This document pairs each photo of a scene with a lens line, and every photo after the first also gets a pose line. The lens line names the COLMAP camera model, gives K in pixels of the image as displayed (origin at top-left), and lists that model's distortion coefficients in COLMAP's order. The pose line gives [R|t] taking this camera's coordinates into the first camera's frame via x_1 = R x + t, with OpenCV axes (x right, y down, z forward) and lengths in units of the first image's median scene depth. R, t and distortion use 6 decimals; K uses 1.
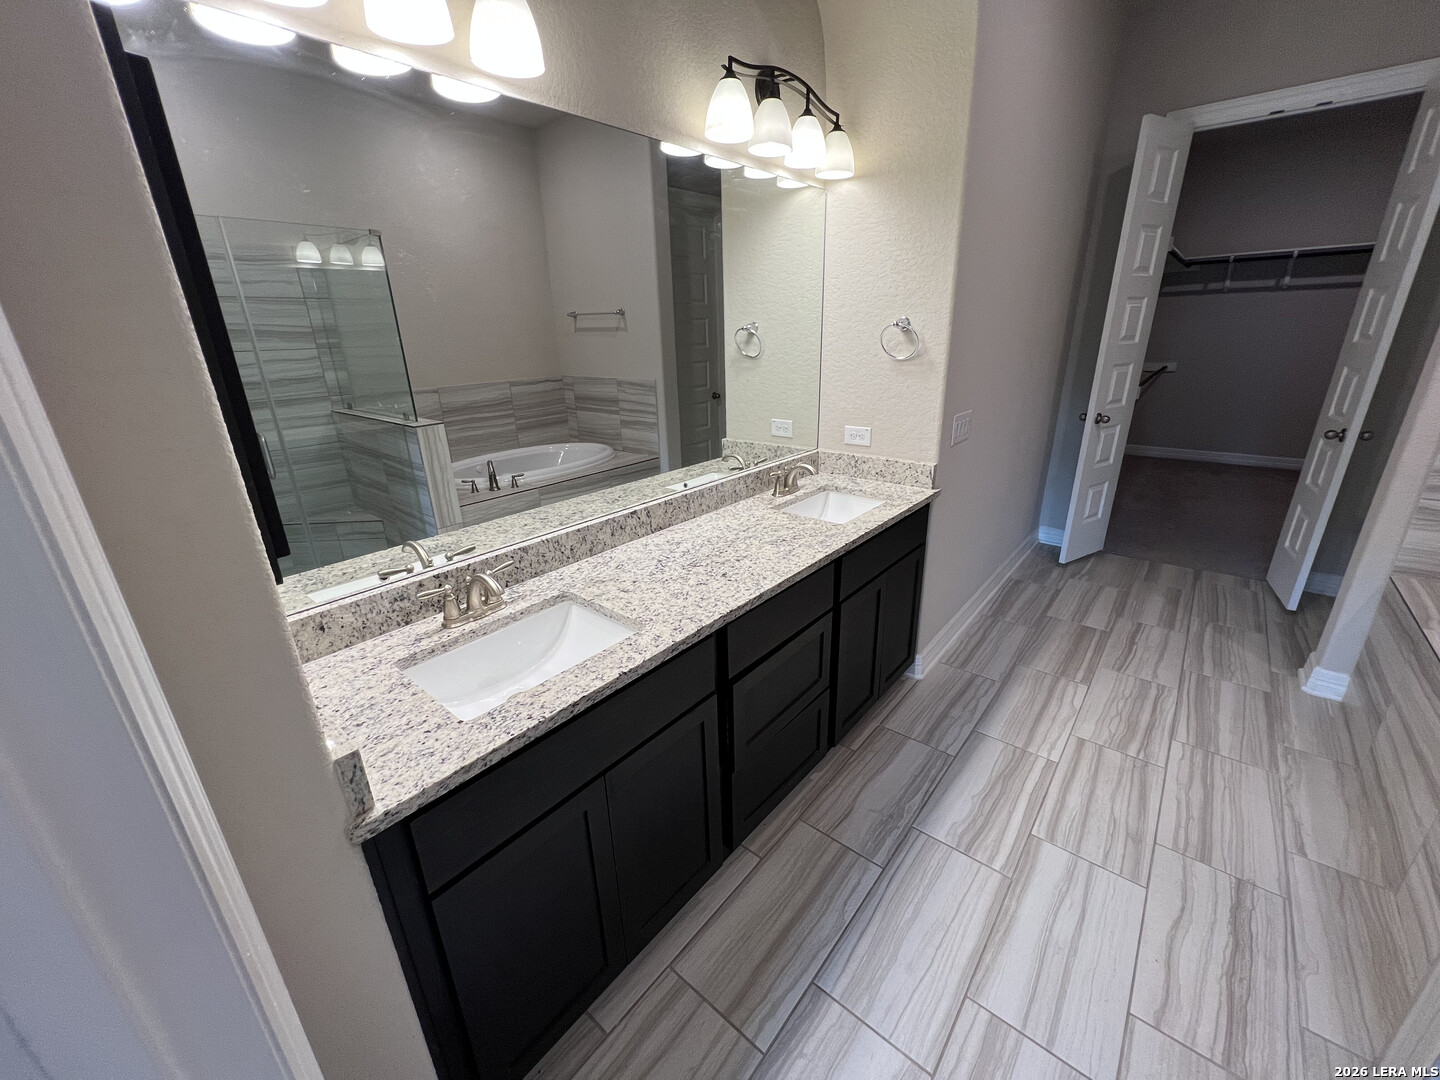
lens RADIAL K [[576.2, 0, 720.6], [0, 576.2, 539.7], [0, 0, 1]] dist [-0.002889, 0.000842]
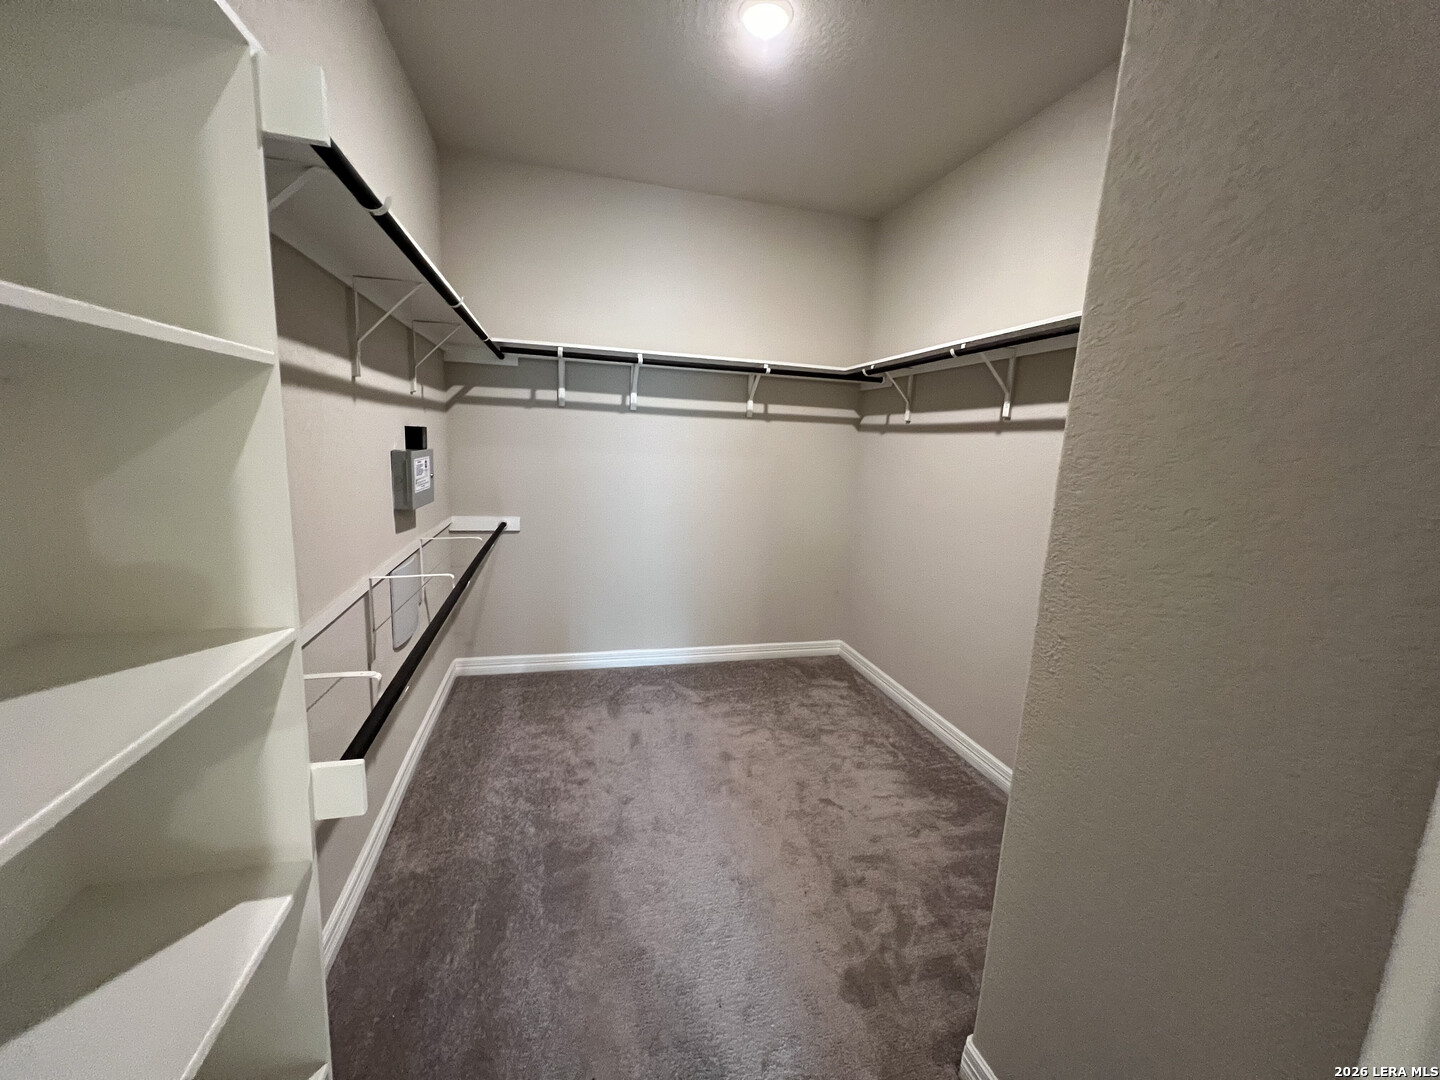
lens RADIAL K [[574.4, 0, 720.0], [0, 574.4, 540.0], [0, 0, 1]] dist [-0.002389, 0.000696]
pose [[0.572531, -0.083777, 0.815591, 1.329801], [0.218385, 0.974411, -0.053211, -0.639513], [-0.790263, 0.208578, 0.576177, 1.562673]]
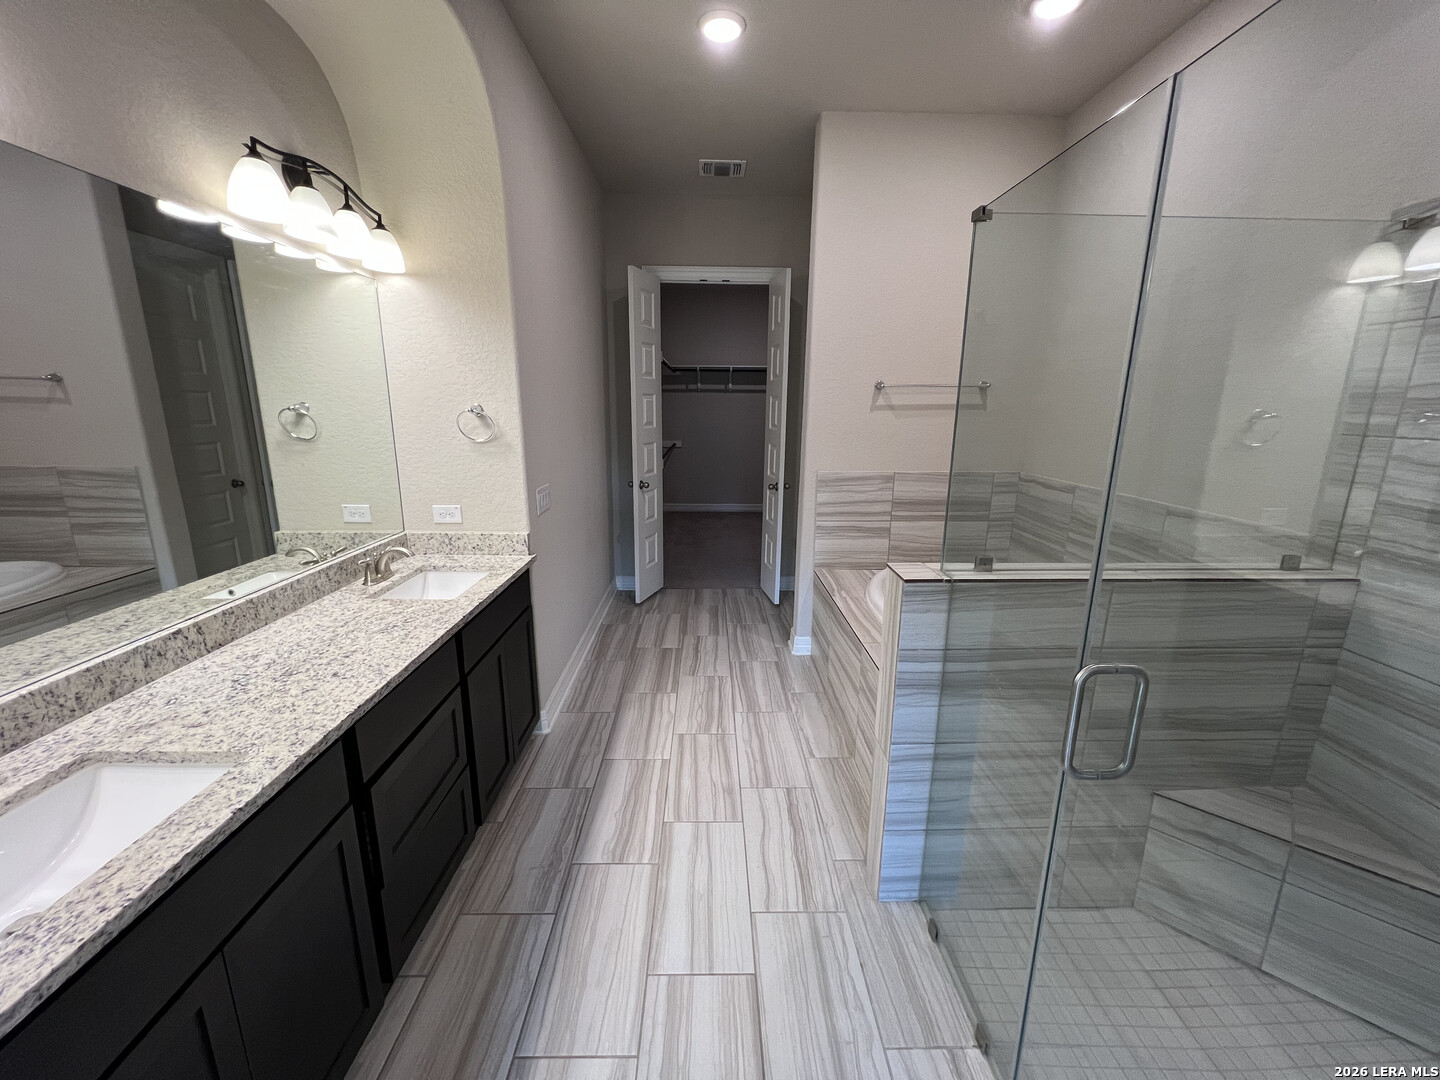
lens RADIAL K [[574.4, 0, 720.0], [0, 574.4, 540.0], [0, 0, 1]] dist [-0.002389, 0.000696]
pose [[0.753271, -0.116486, 0.647313, -0.074702], [0.197067, 0.978948, -0.053161, 0.015973], [-0.627493, 0.167609, 0.760368, -0.081333]]
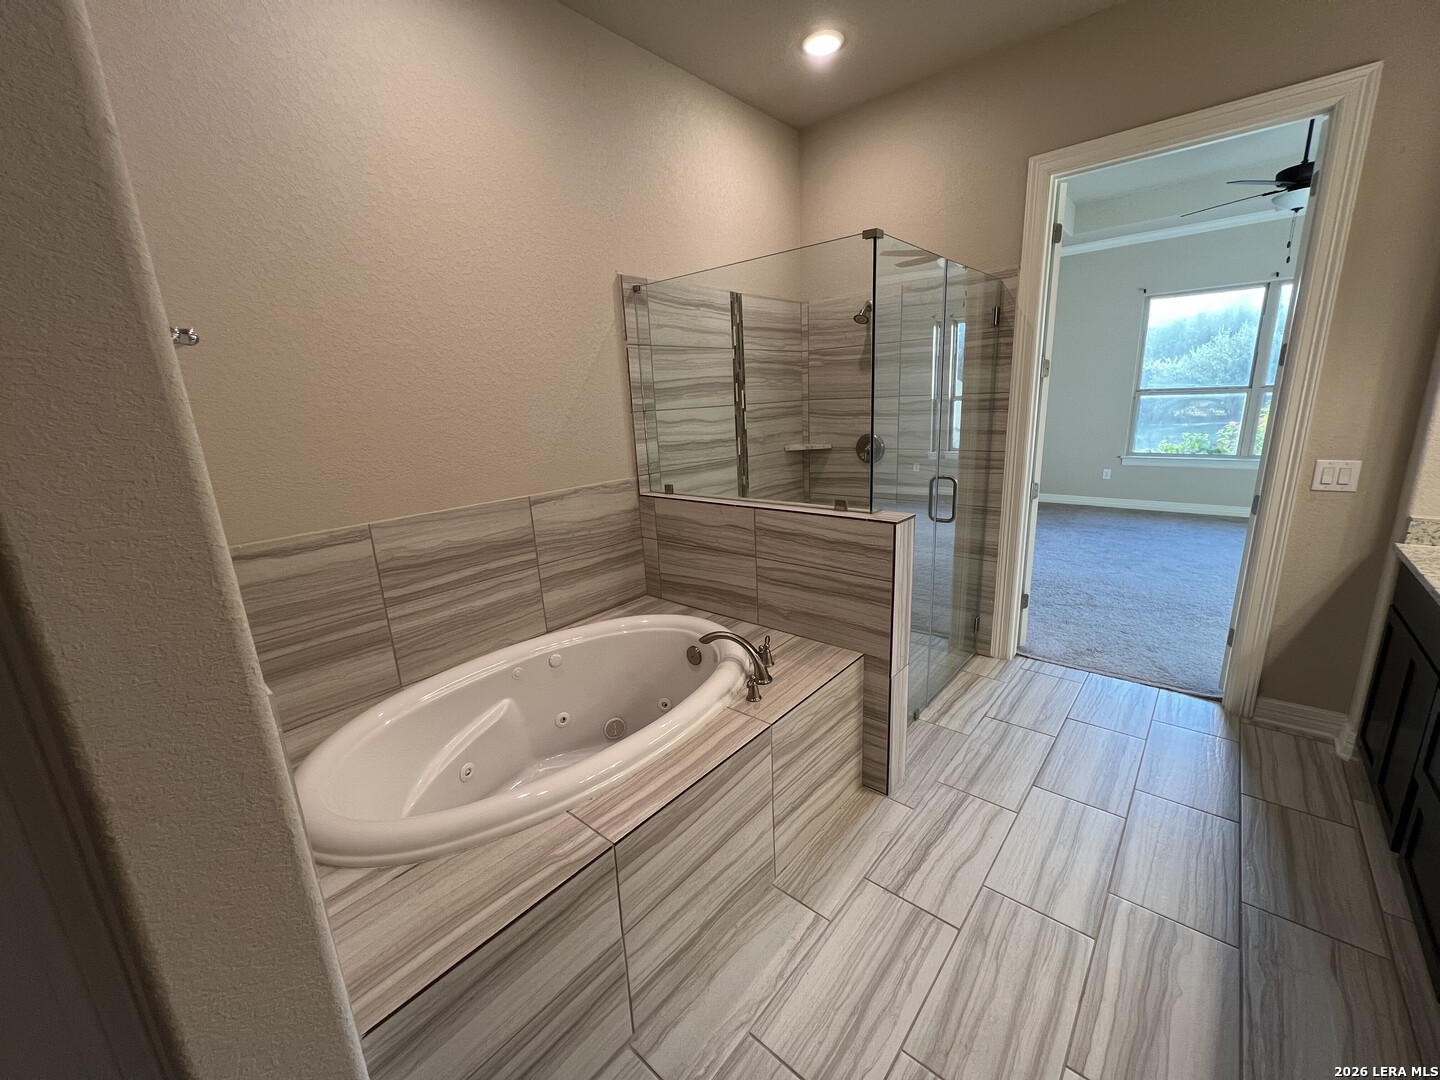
lens RADIAL K [[574.4, 0, 720.0], [0, 574.4, 540.0], [0, 0, 1]] dist [-0.002389, 0.000696]
pose [[-0.996878, 0.069824, 0.036857, 0.922263], [0.078496, 0.826252, 0.557804, -0.479086], [0.008495, 0.558956, -0.829154, 1.225495]]
